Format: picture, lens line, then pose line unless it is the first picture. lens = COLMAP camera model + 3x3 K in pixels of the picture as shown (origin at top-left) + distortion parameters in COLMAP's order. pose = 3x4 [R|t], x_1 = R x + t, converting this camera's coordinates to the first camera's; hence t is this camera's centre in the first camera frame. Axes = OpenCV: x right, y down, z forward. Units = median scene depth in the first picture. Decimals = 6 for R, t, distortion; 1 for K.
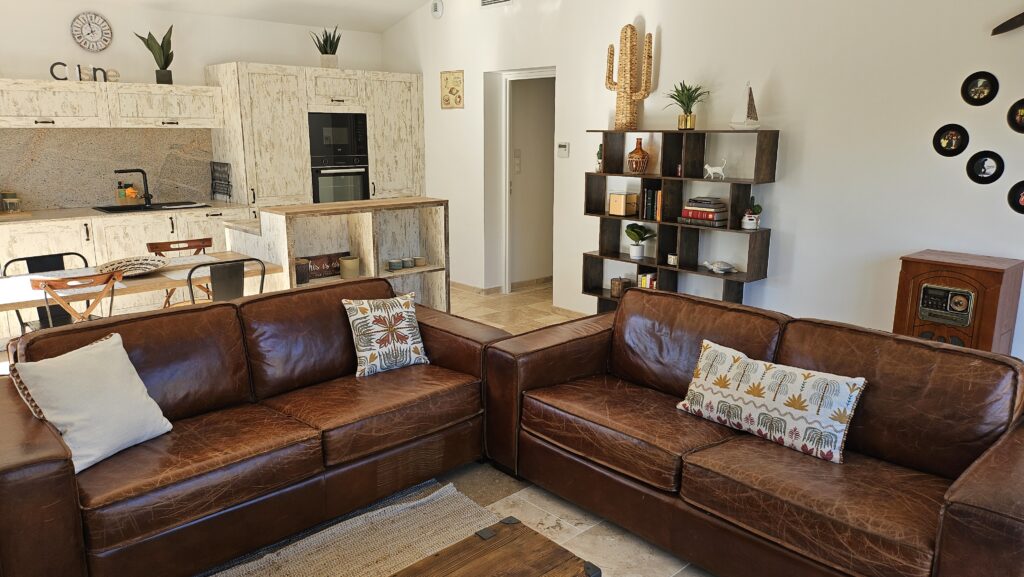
lens RADIAL K [[719.7, 0, 504.4], [0, 719.7, 288.6], [0, 0, 1]] dist [0.074024, -0.090046]
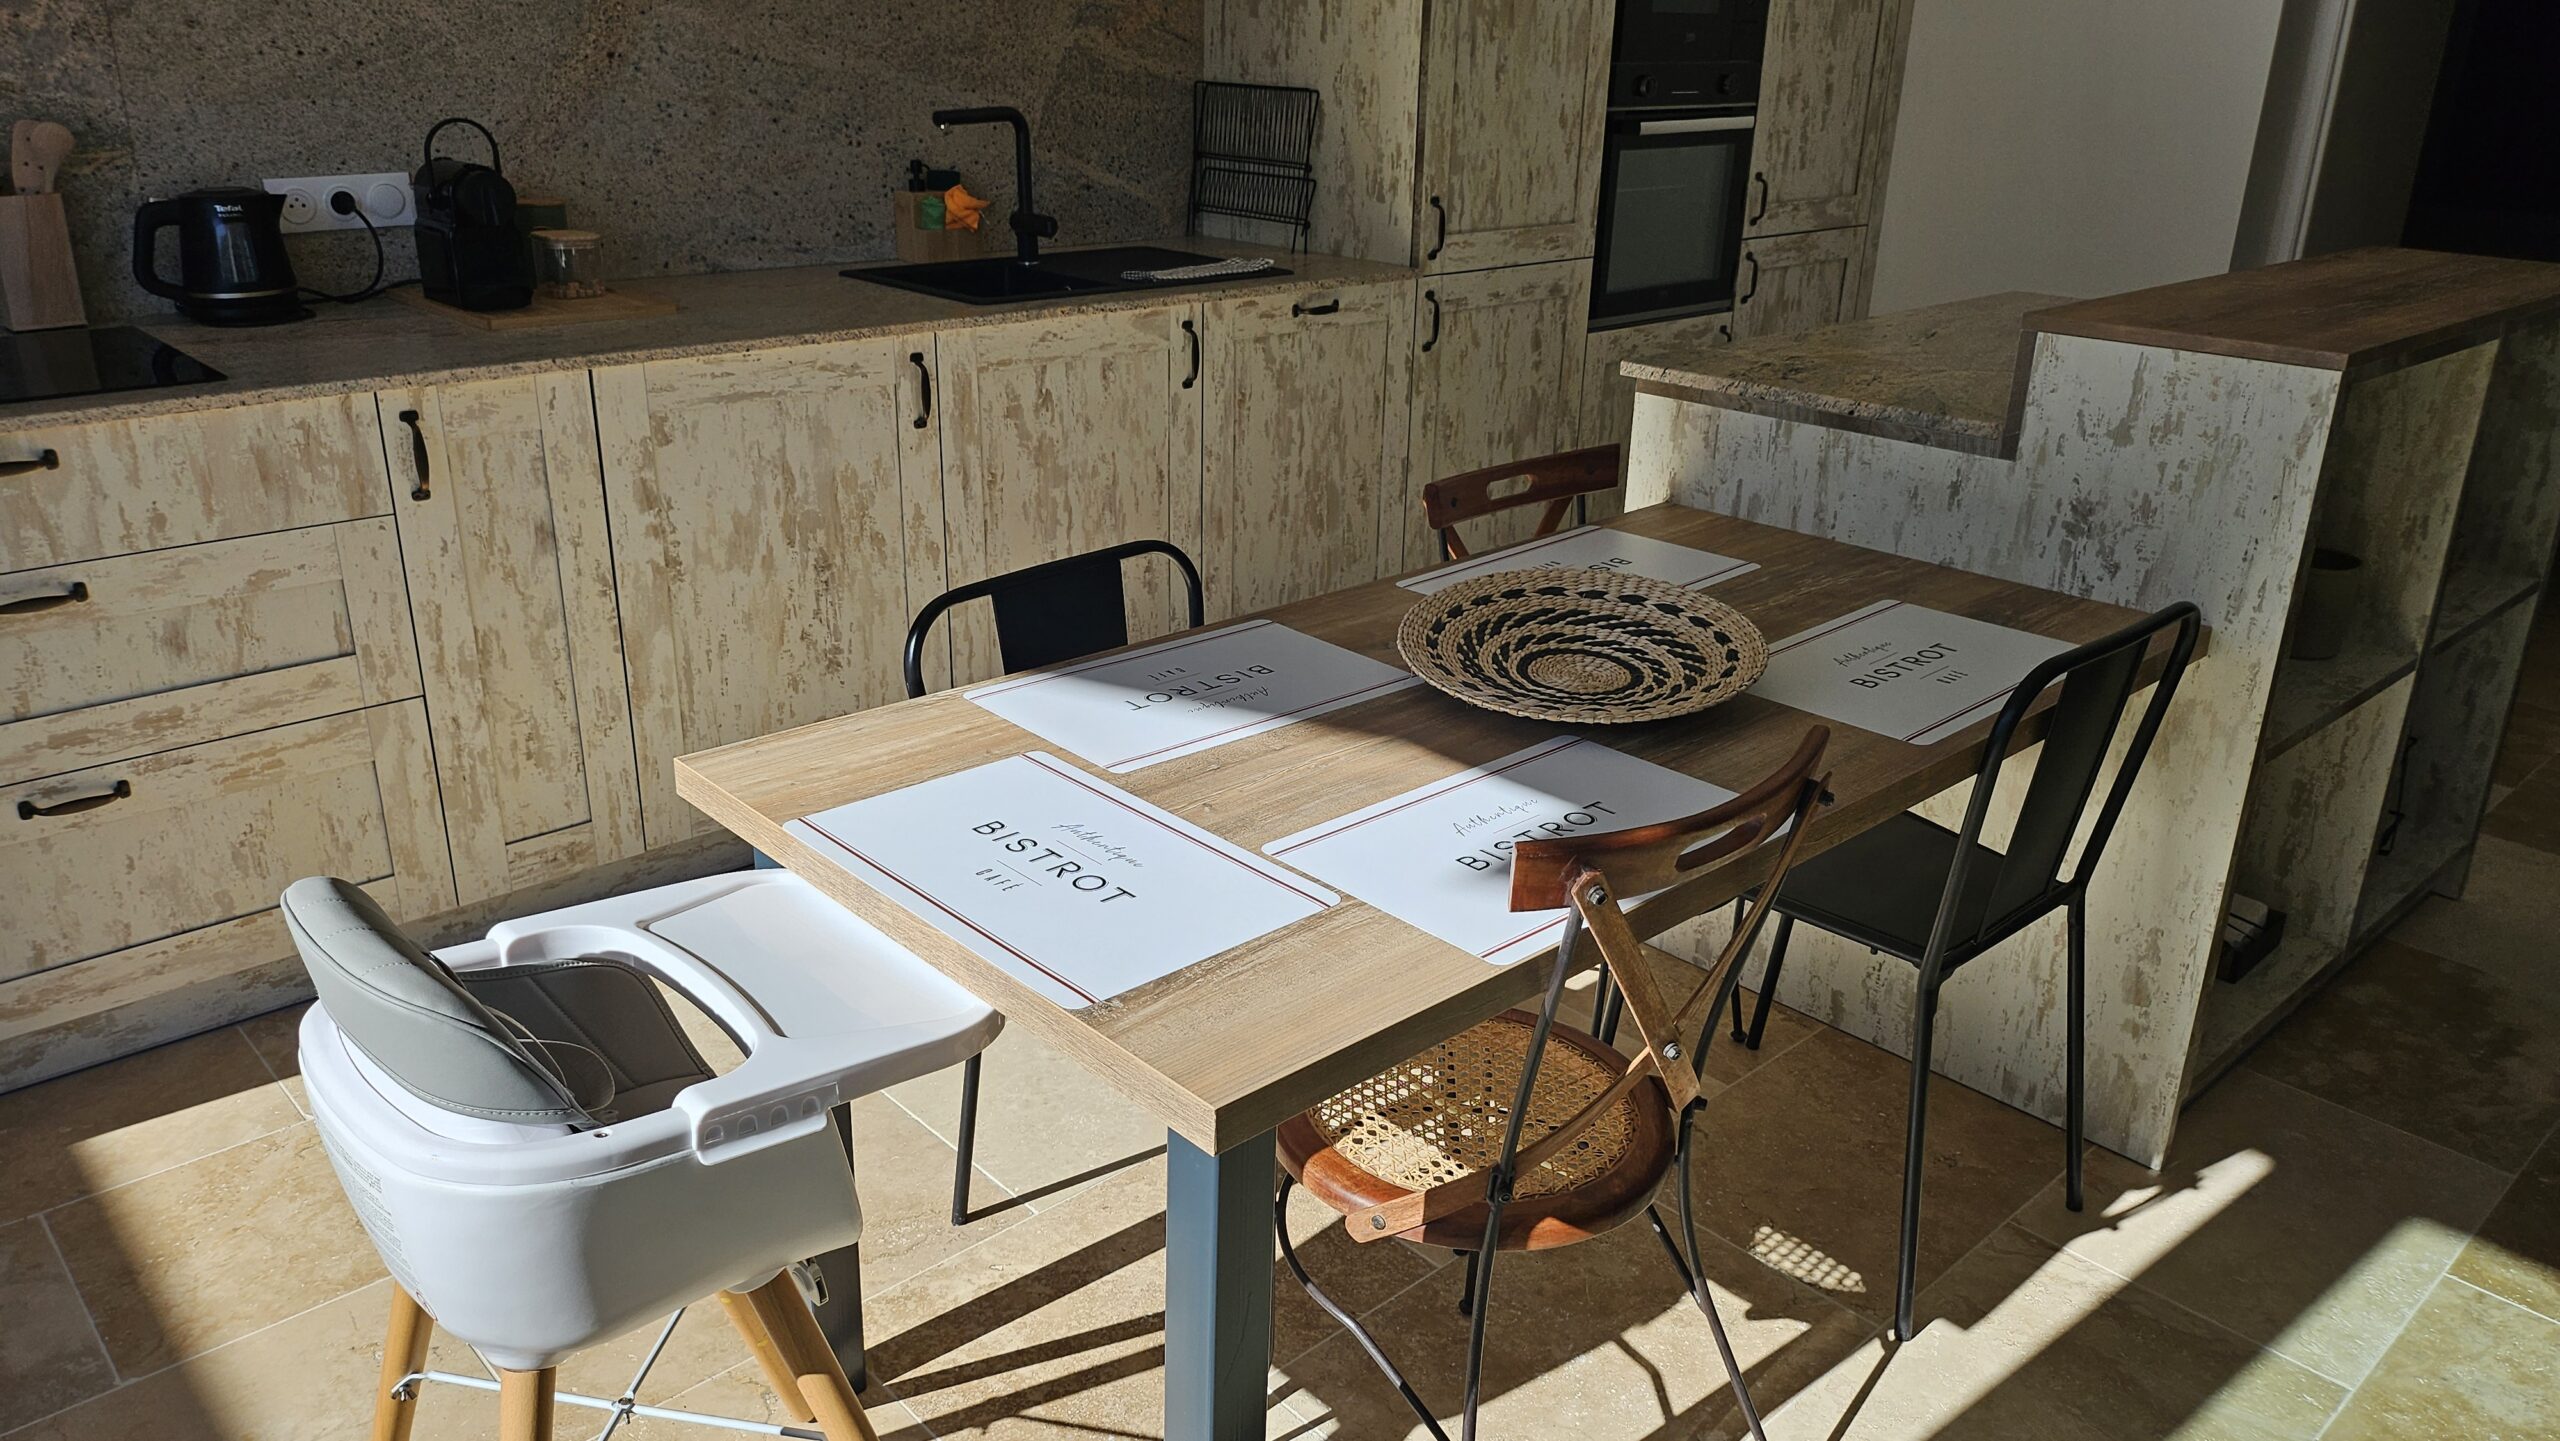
lens RADIAL K [[1799.3, 0, 1261.0], [0, 1799.3, 720.7], [0, 0, 1]] dist [0.074024, -0.090046]
pose [[0.999866, 0.014919, 0.006747, -0.413763], [-0.015768, 0.988380, 0.151184, -0.055305], [-0.004413, -0.151270, 0.988483, 0.374491]]
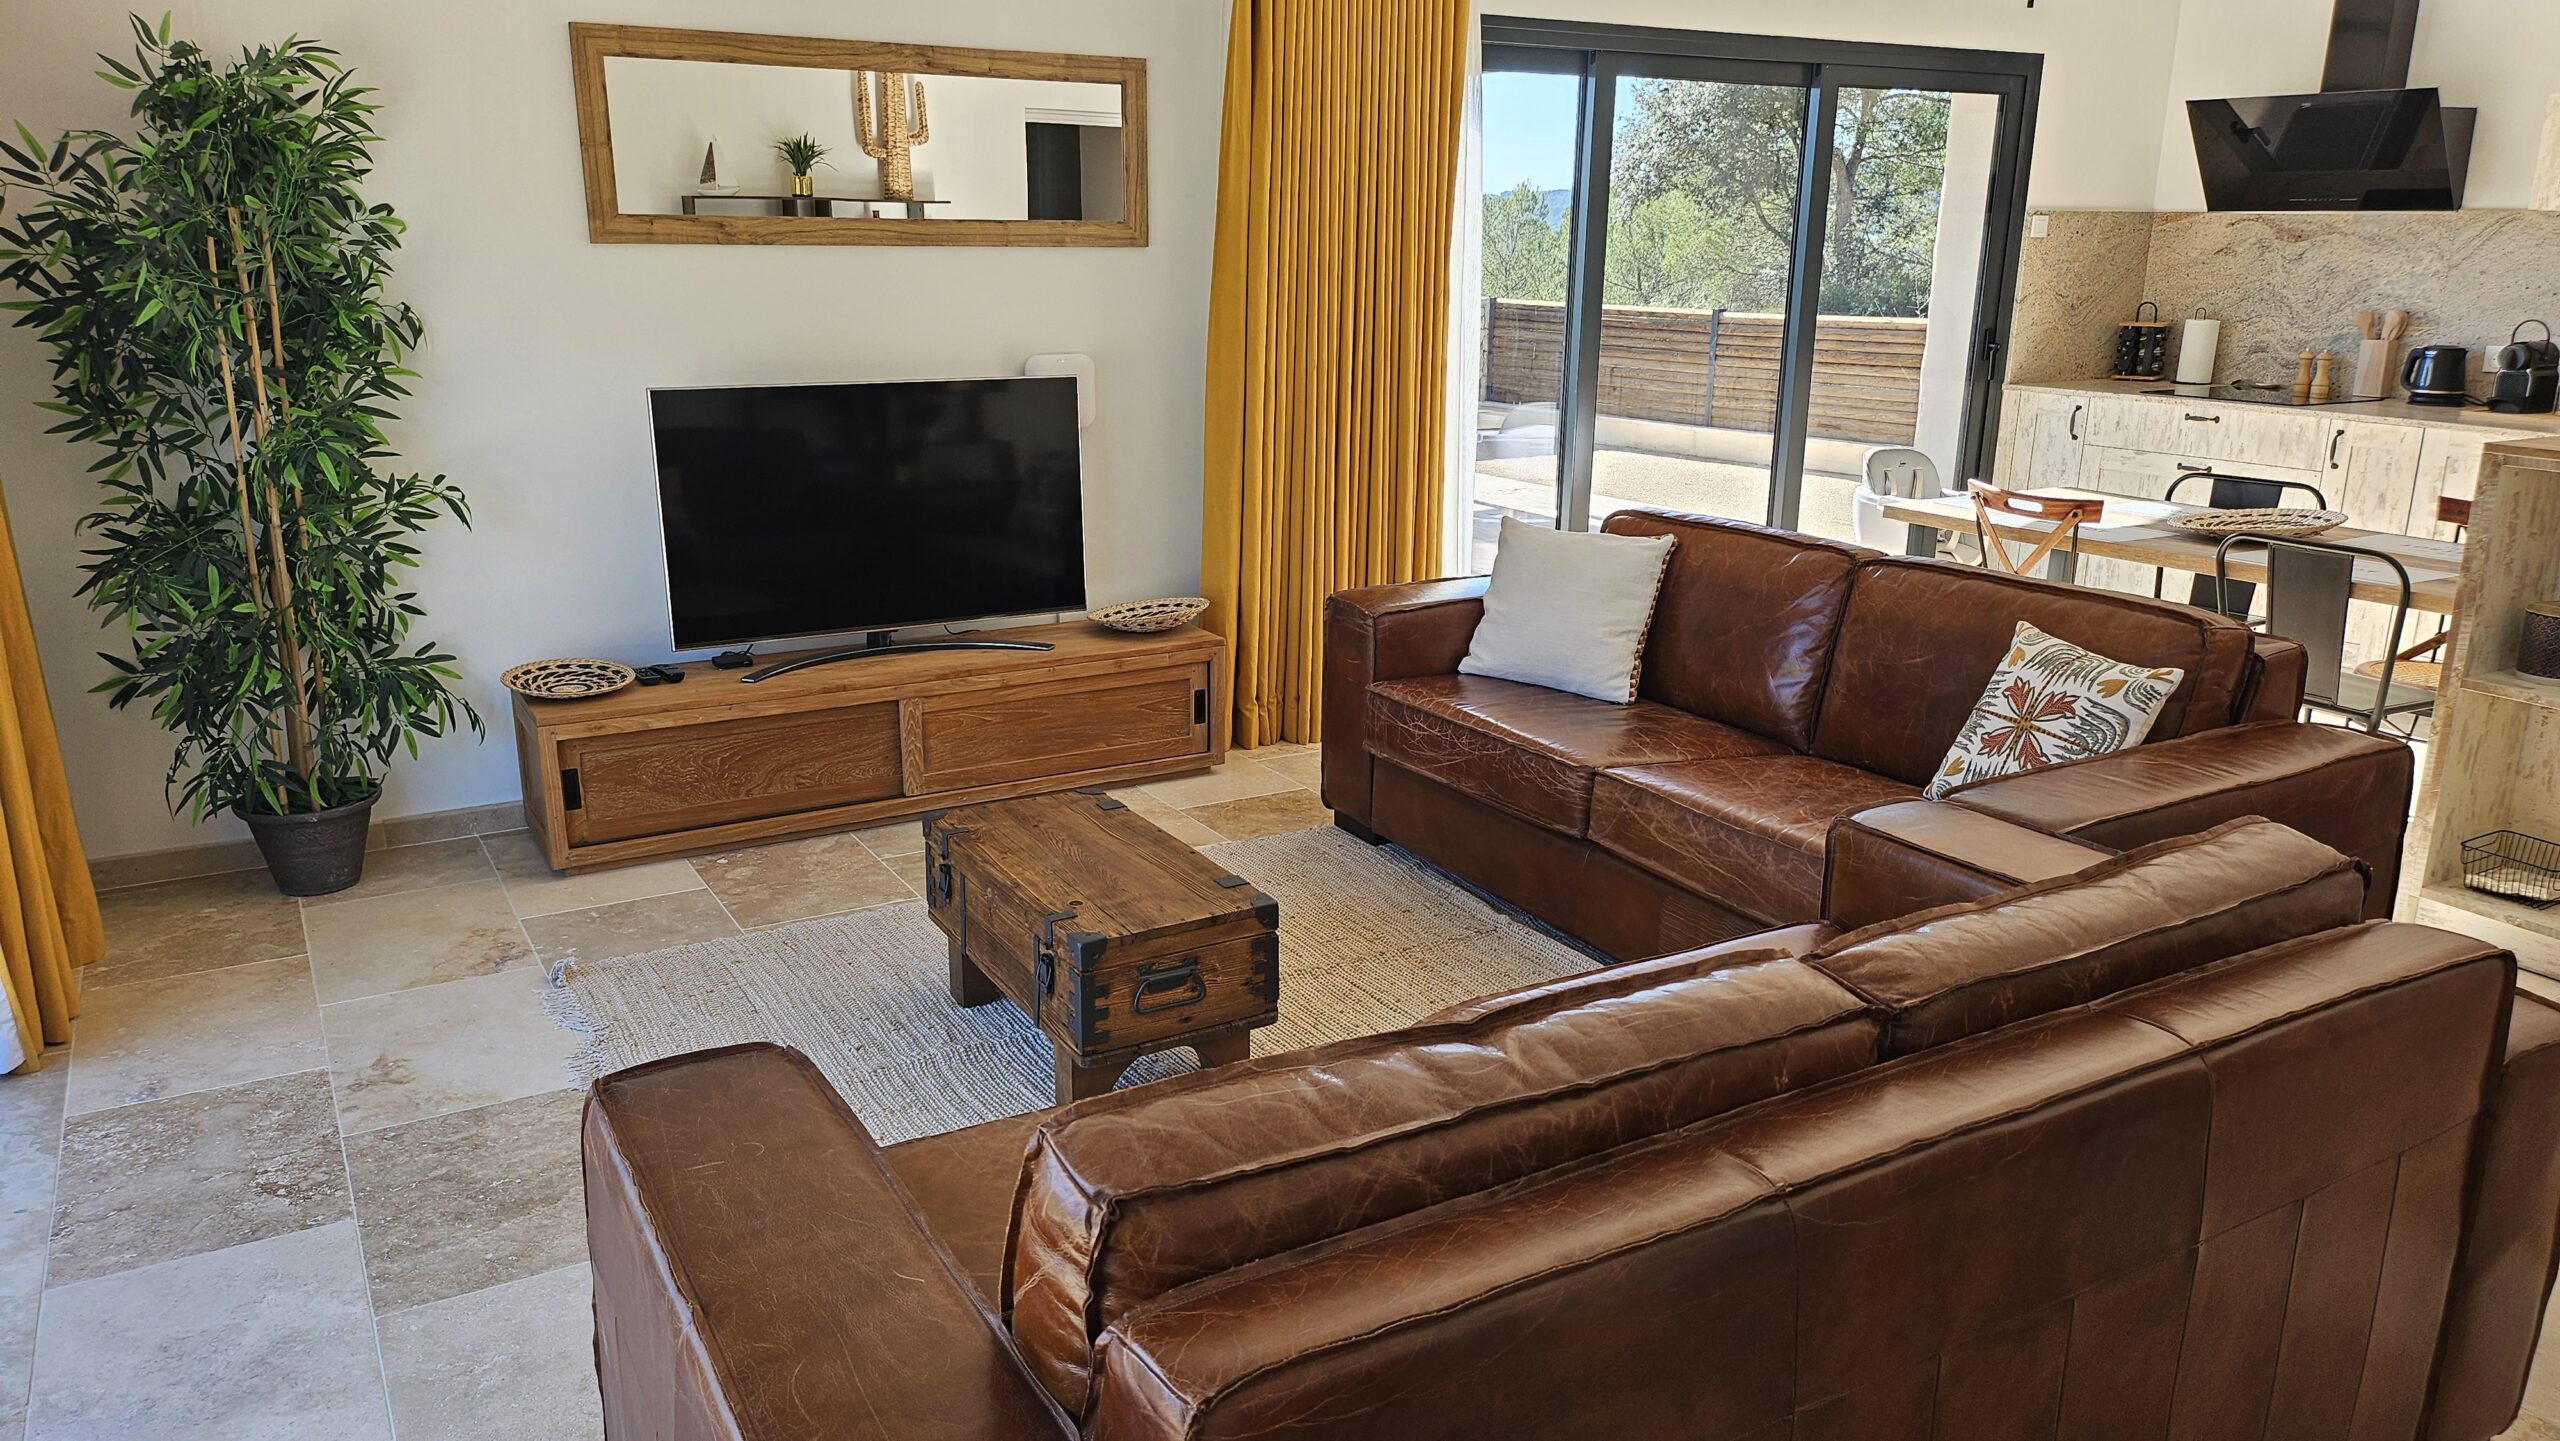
lens RADIAL K [[1799.3, 0, 1261.0], [0, 1799.3, 720.7], [0, 0, 1]] dist [0.074024, -0.090046]
pose [[-0.234215, 0.253986, -0.938421, 0.478485], [-0.216941, 0.927276, 0.305115, -0.087513], [0.947671, 0.275045, -0.162082, 0.452174]]
